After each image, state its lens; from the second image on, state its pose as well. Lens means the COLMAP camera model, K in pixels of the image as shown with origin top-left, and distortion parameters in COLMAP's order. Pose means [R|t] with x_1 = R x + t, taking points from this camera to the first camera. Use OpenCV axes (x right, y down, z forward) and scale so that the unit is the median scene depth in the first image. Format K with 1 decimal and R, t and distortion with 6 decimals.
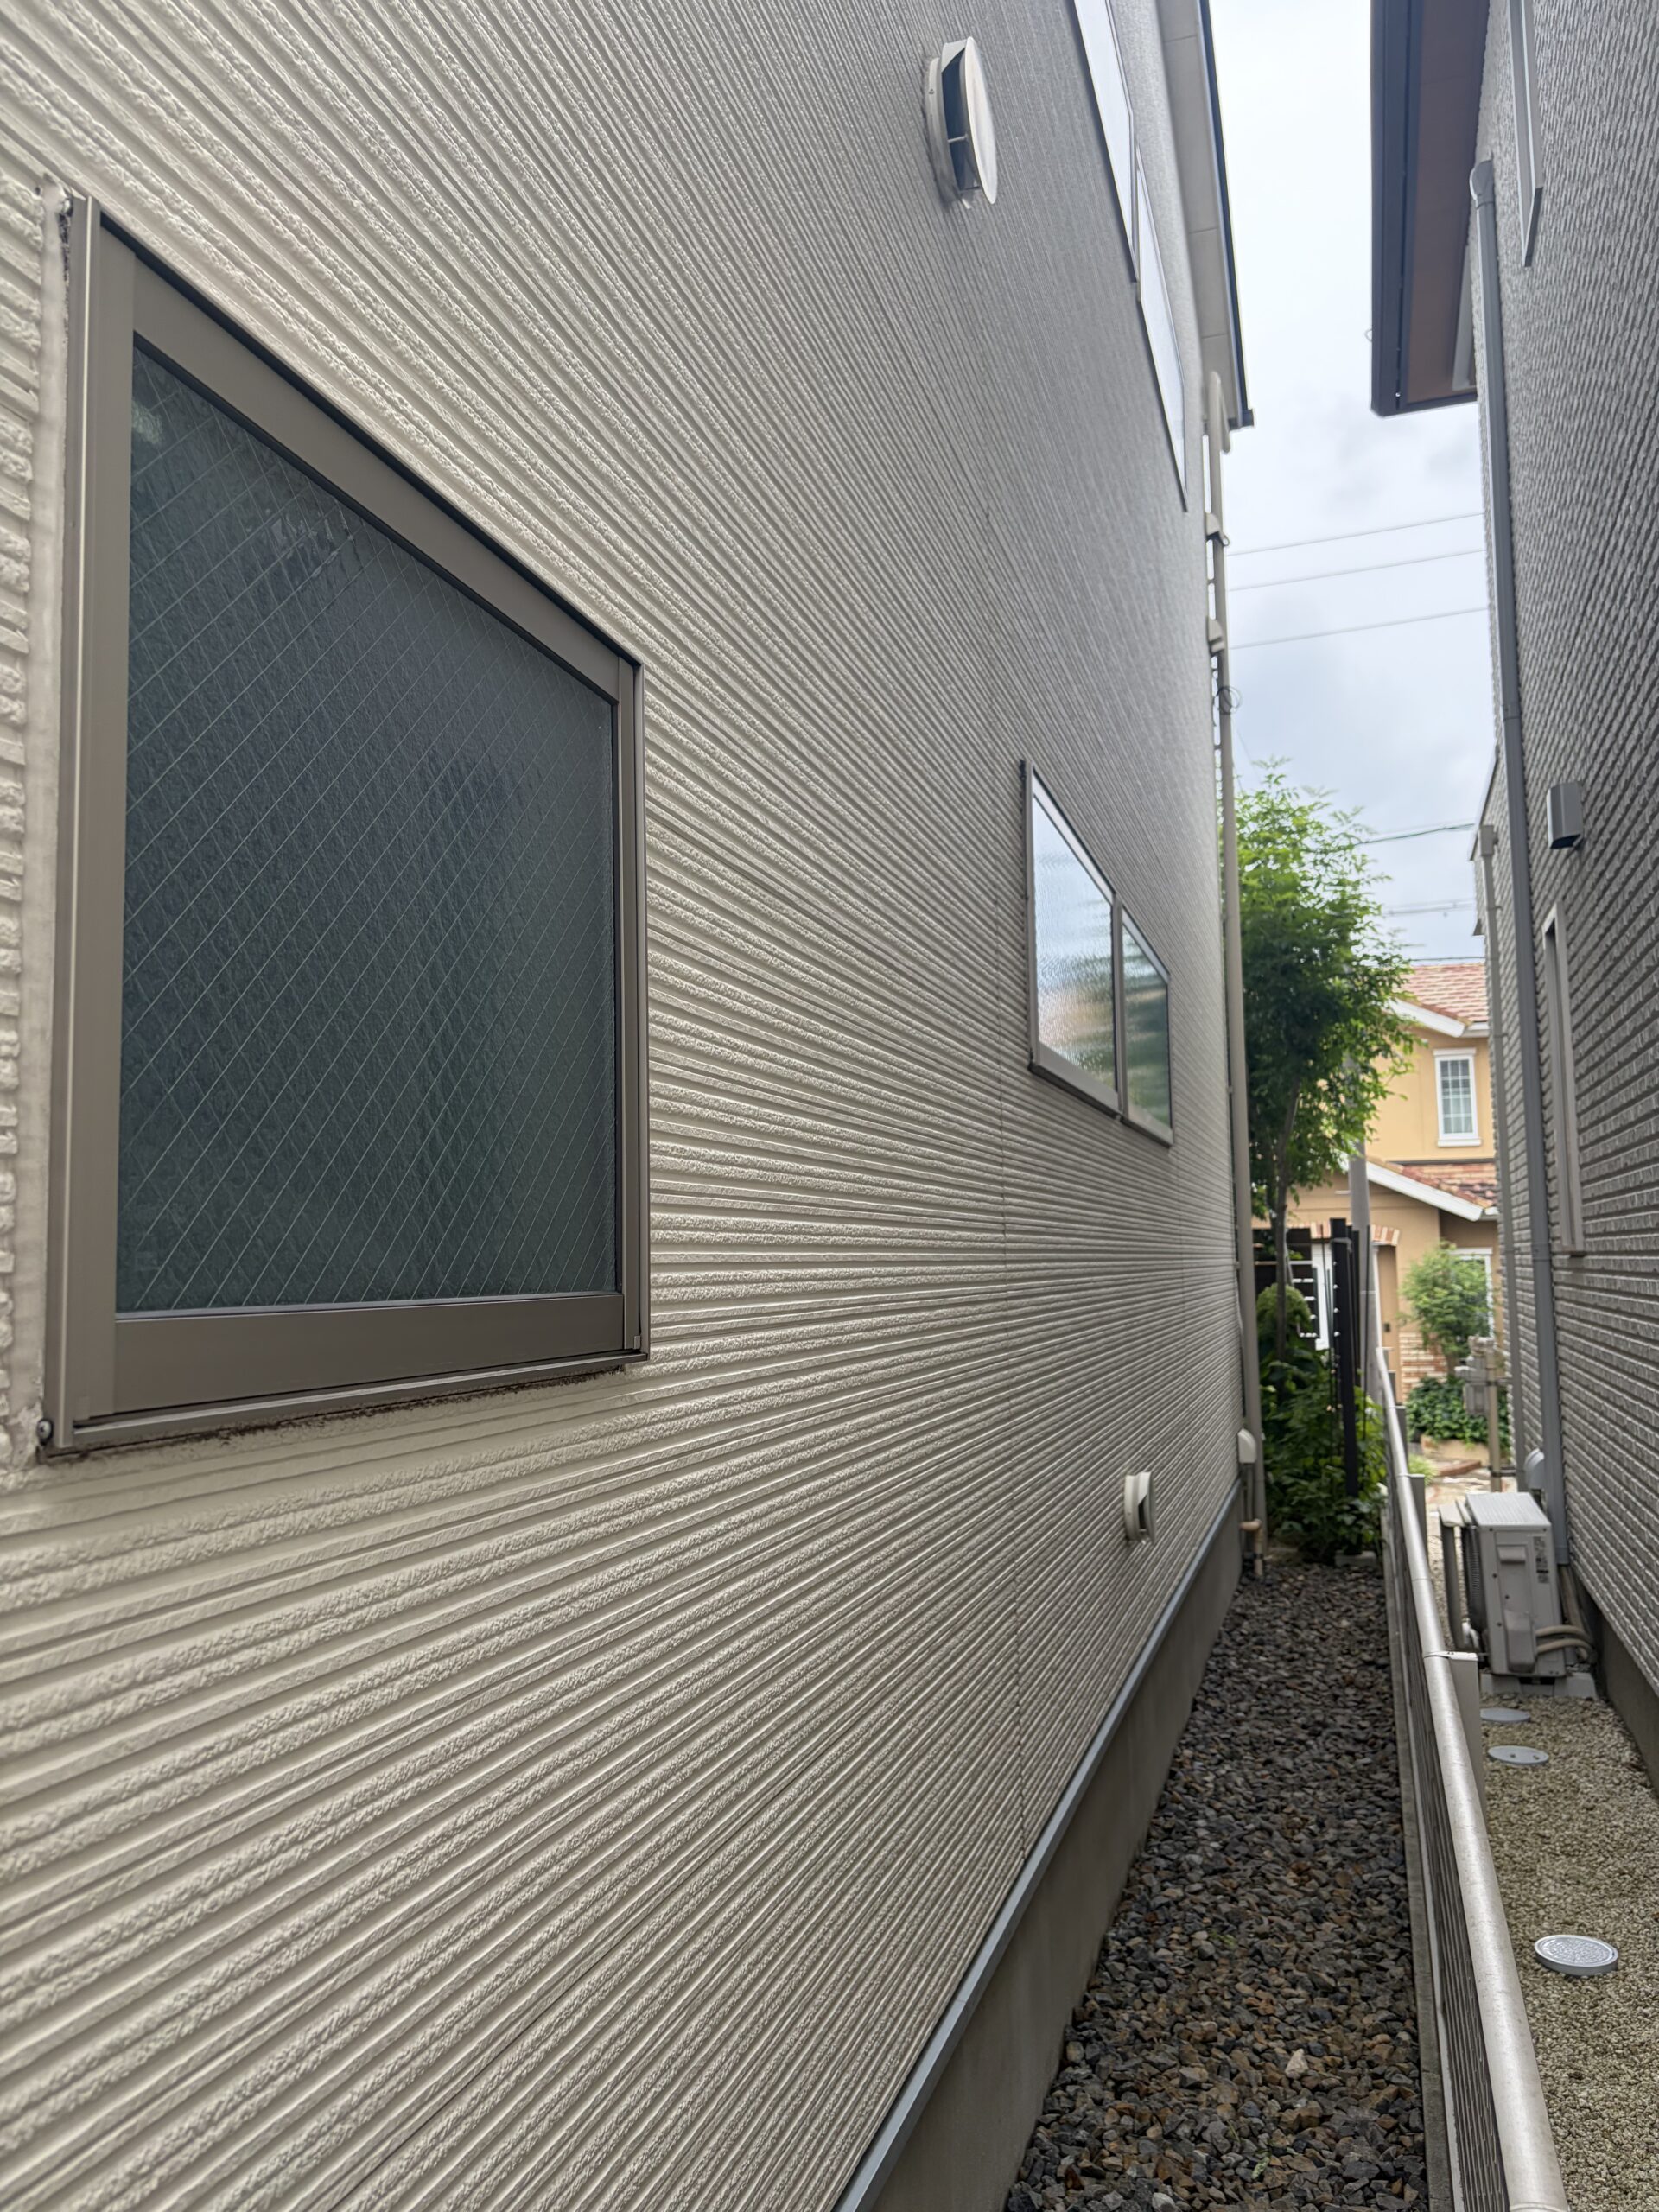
lens RADIAL K [[1661.0, 0, 872.9], [0, 1661.0, 1108.4], [0, 0, 1]] dist [0.054977, -0.071394]
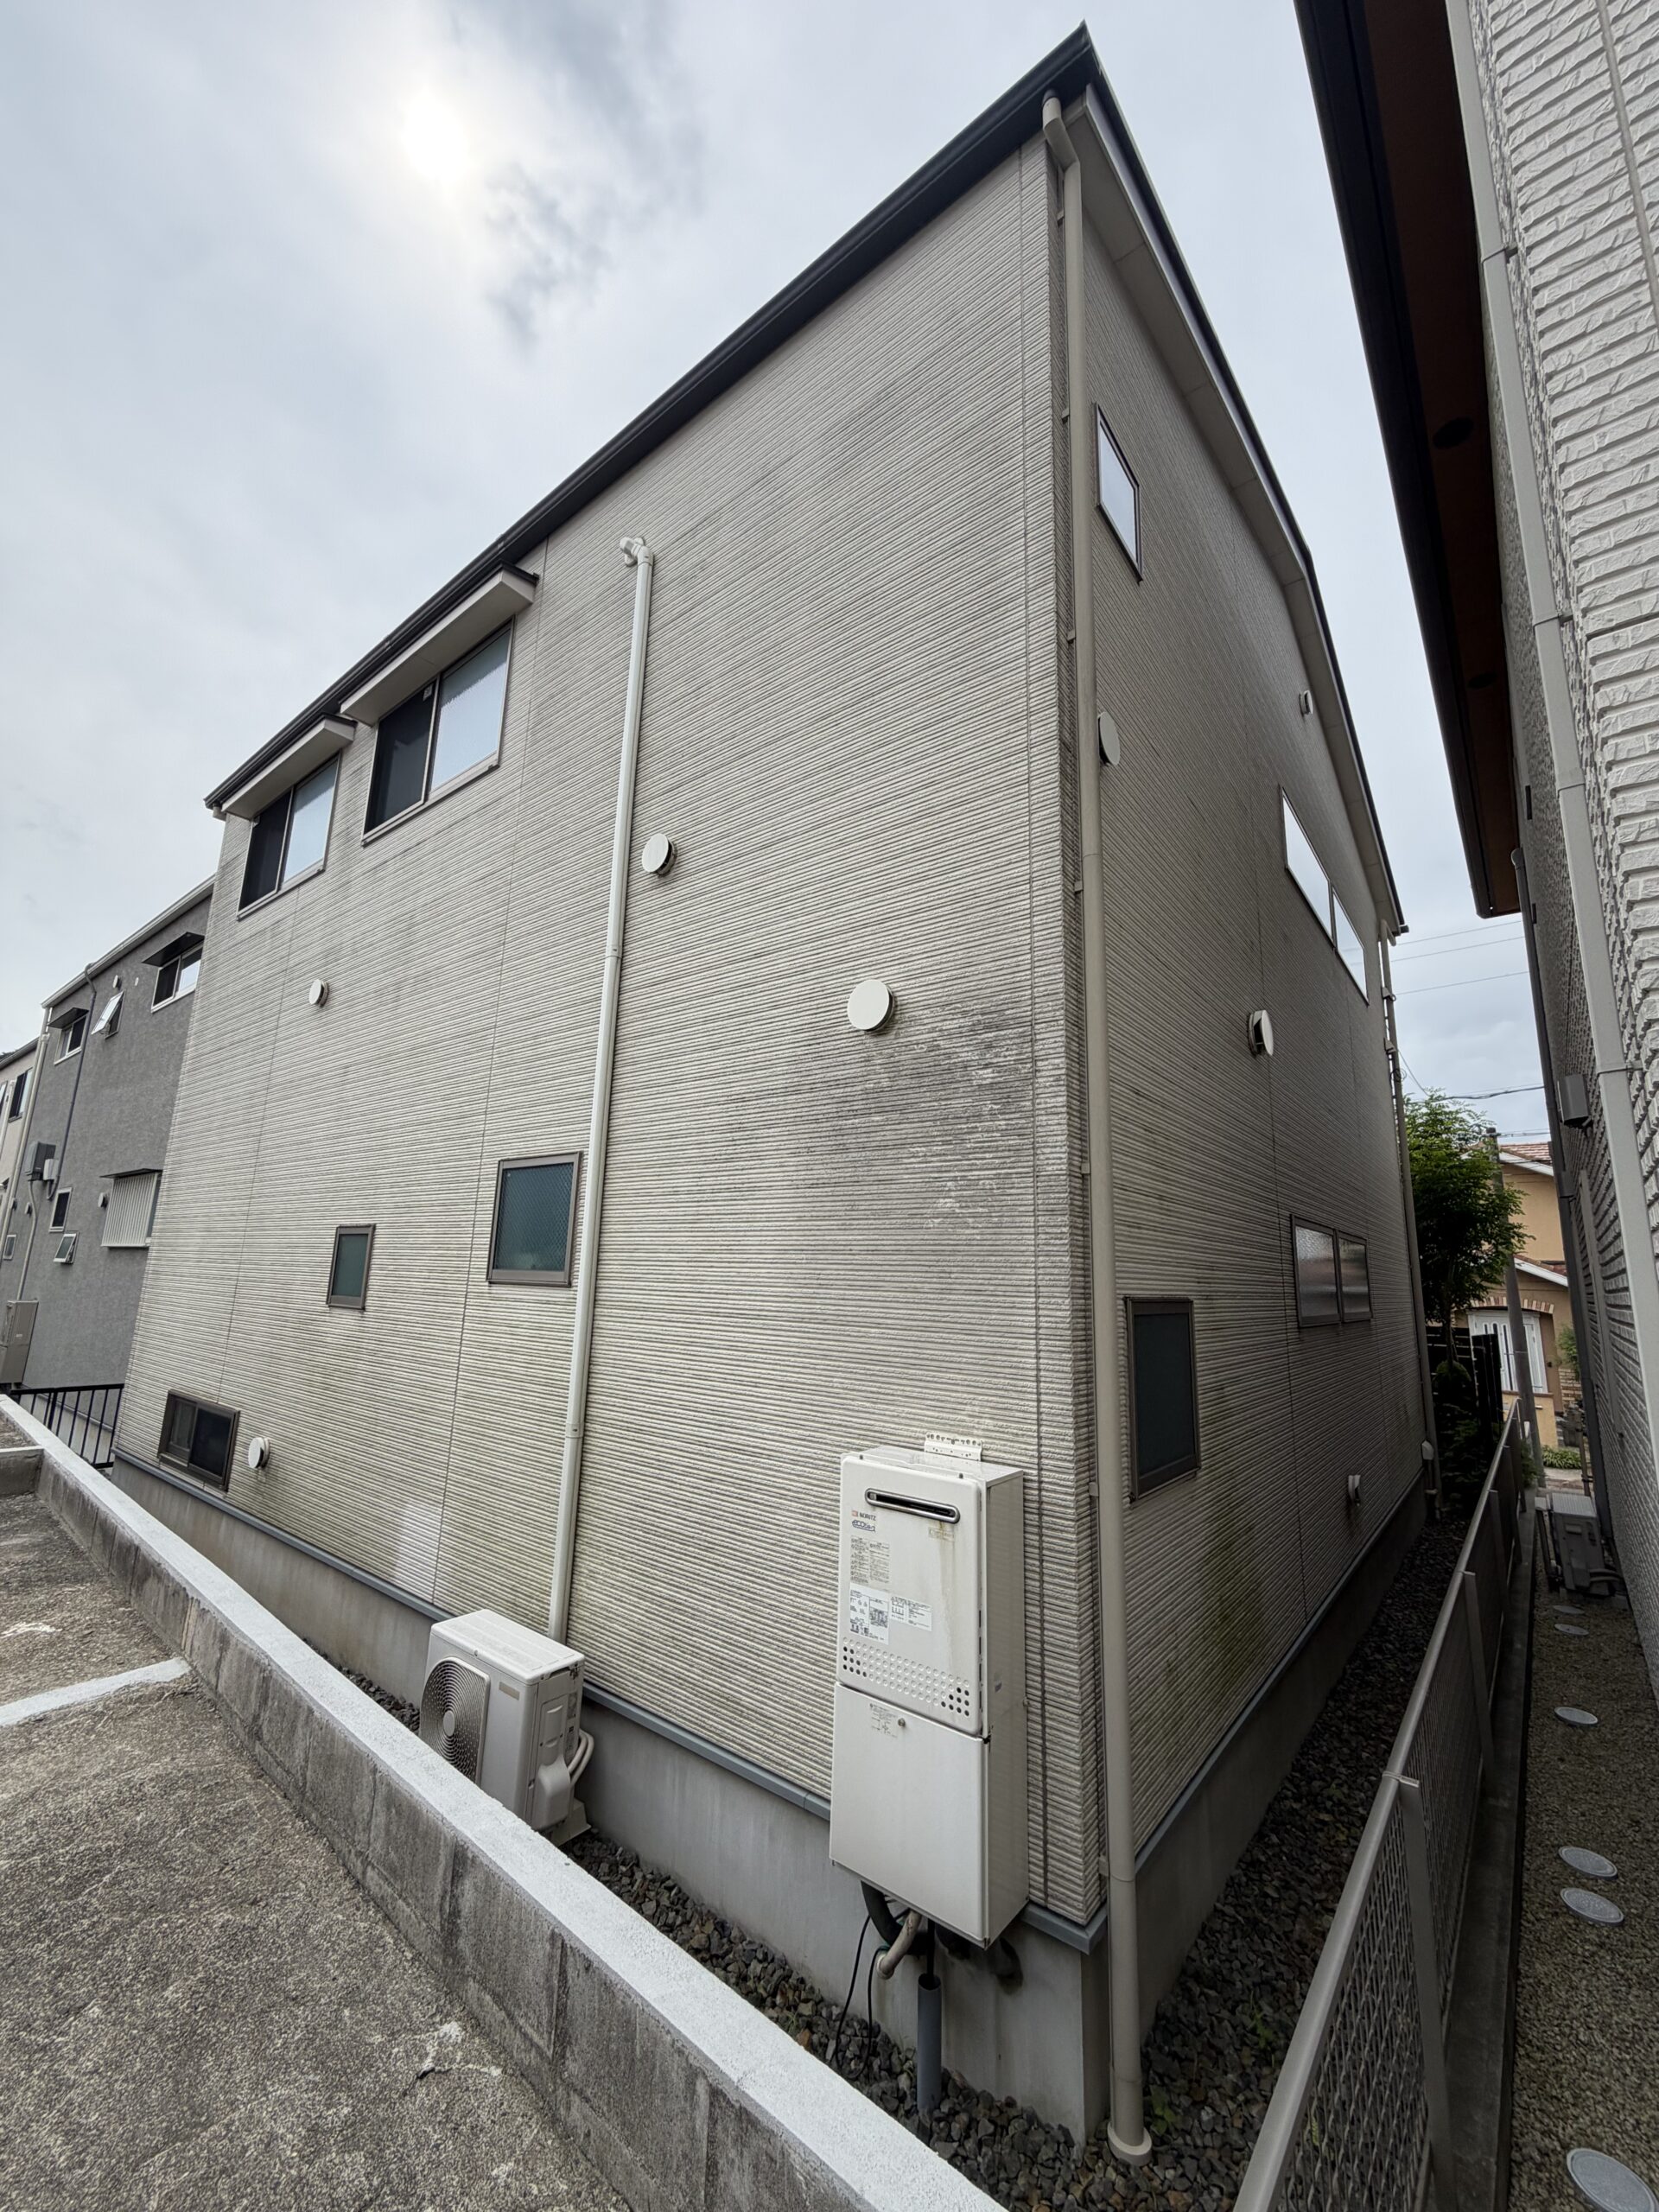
lens RADIAL K [[874.7, 0, 839.1], [0, 874.7, 1105.3], [0, 0, 1]] dist [-0.002206, 0.000084]
pose [[0.925409, -0.026858, -0.378017, -0.099815], [-0.011819, 0.994955, -0.099623, -0.445235], [0.378785, 0.096660, 0.920423, -1.248161]]
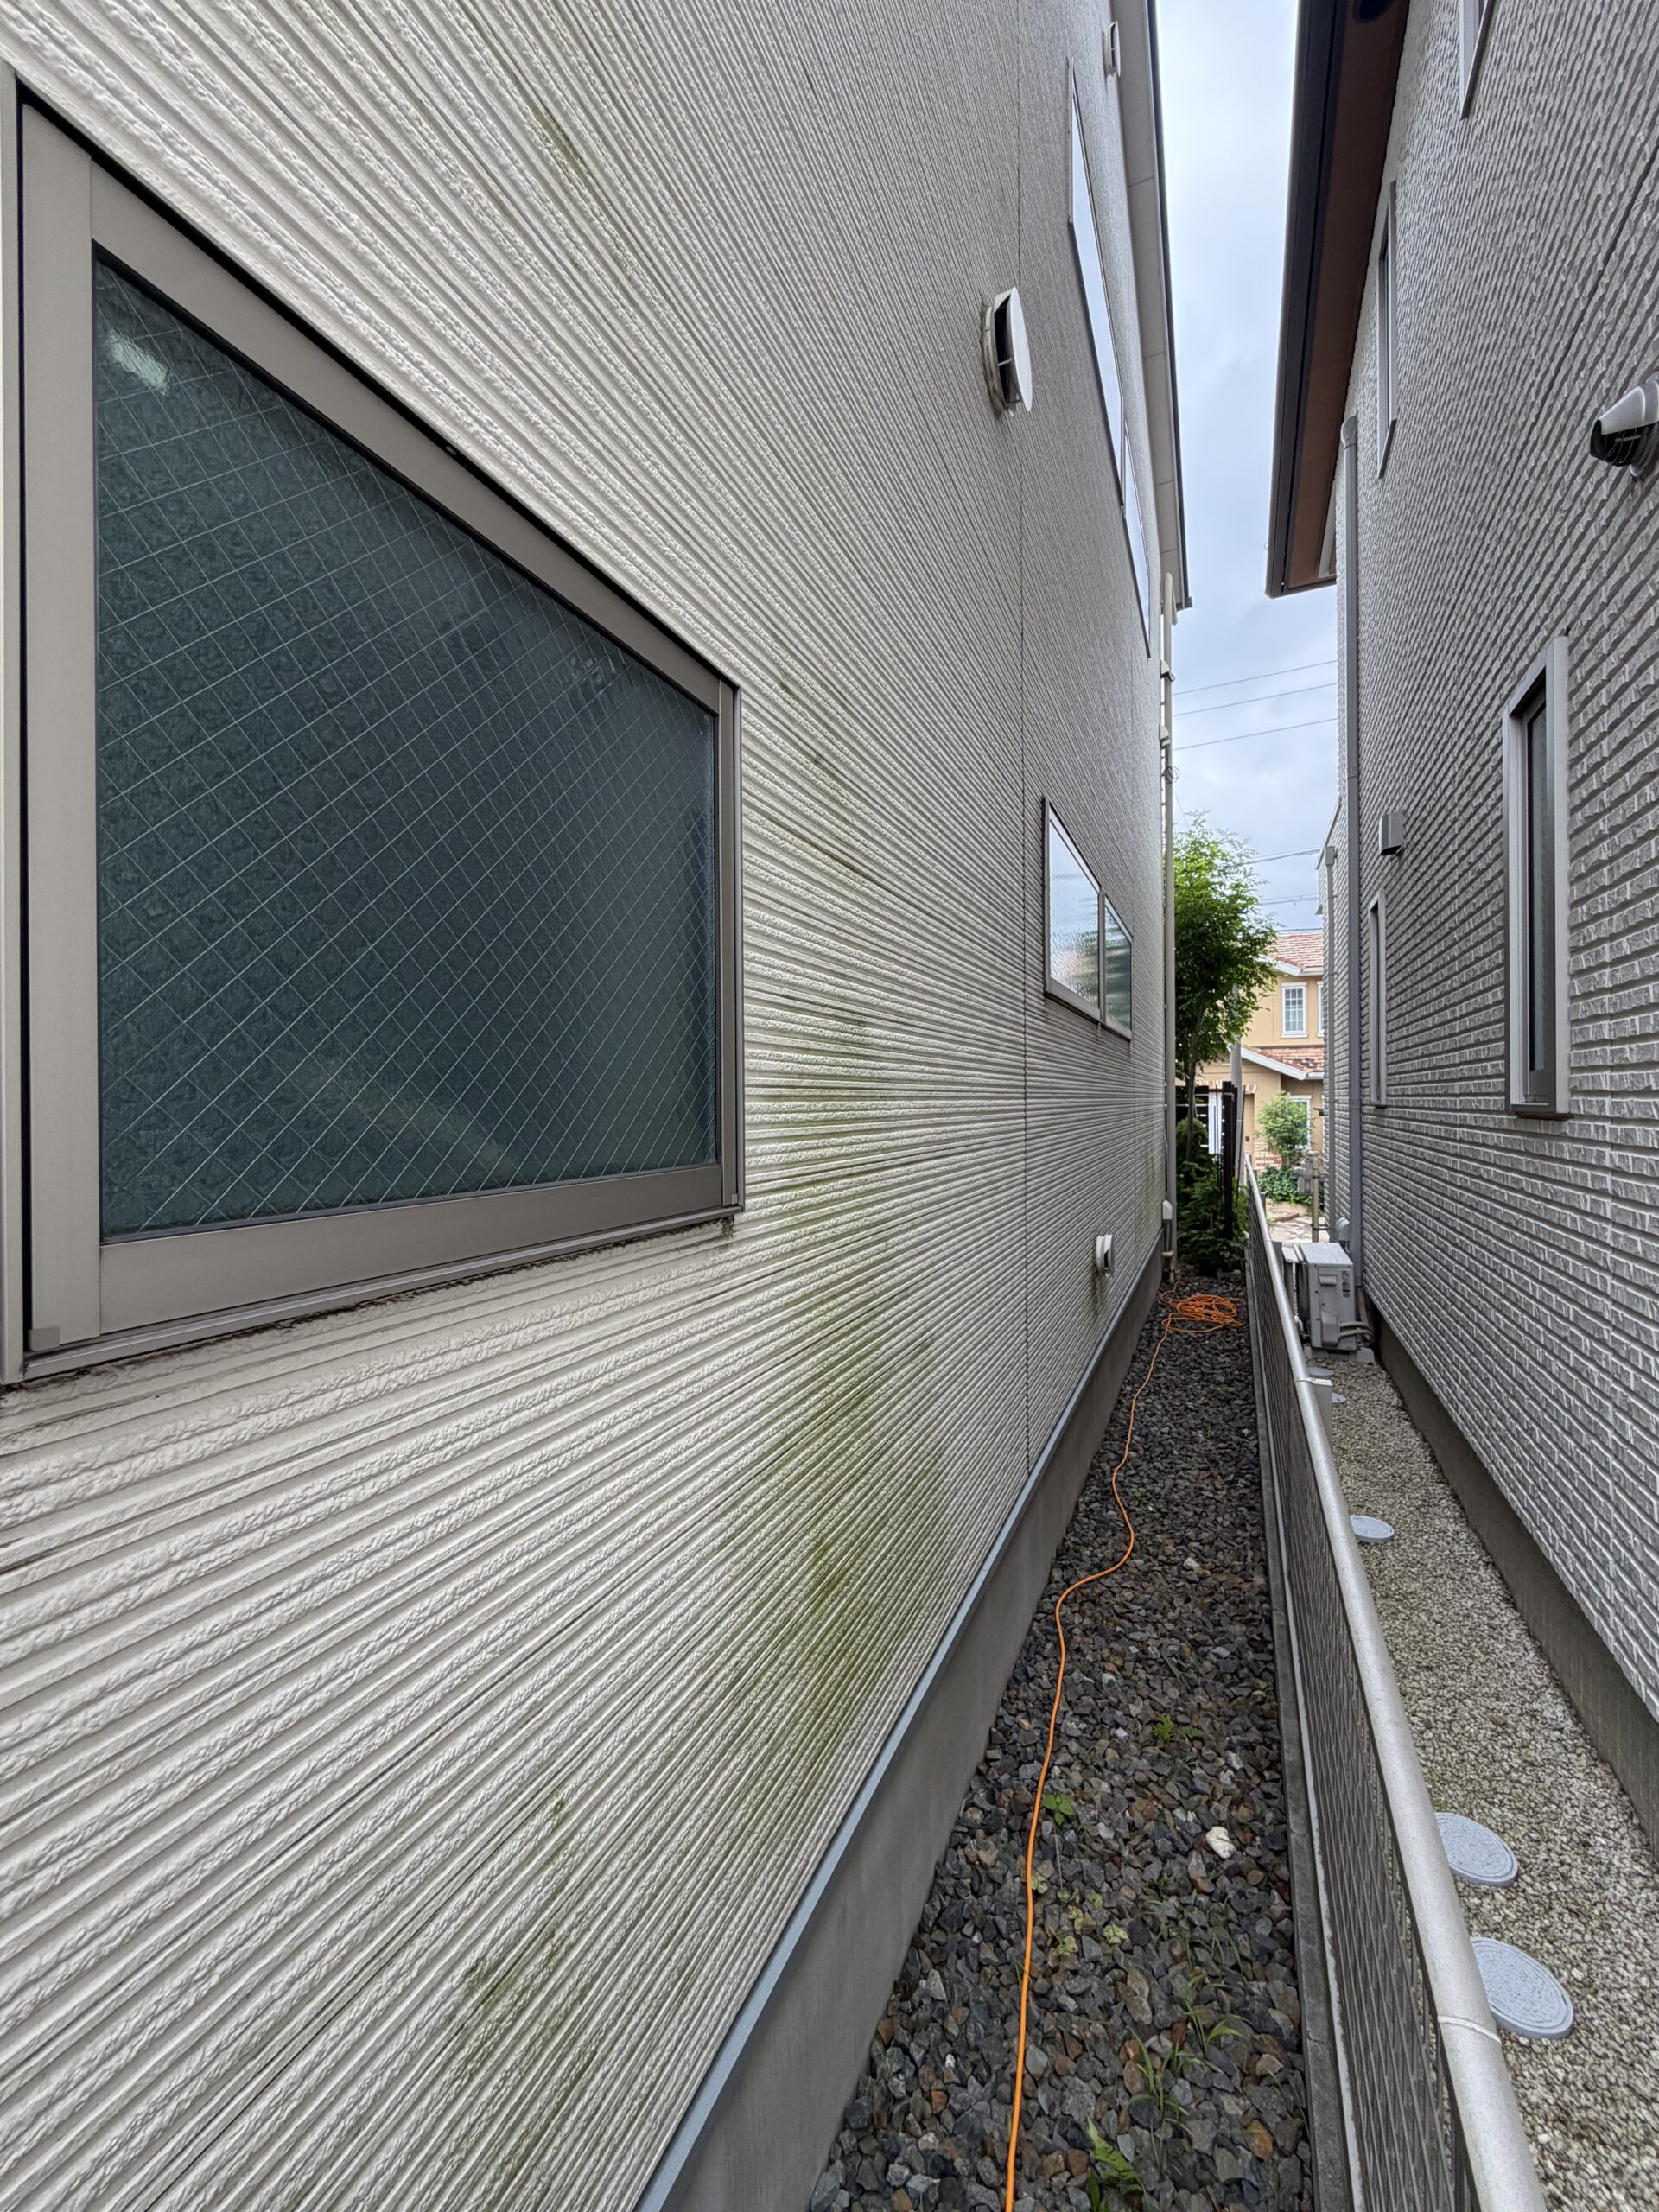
lens RADIAL K [[874.7, 0, 844.3], [0, 874.7, 1101.7], [0, 0, 1]] dist [-0.002206, 0.000084]
pose [[0.990975, 0.012514, -0.133458, 0.032878], [0.000538, 0.995253, 0.097316, -0.006410], [0.134043, -0.096509, 0.986265, 0.248716]]
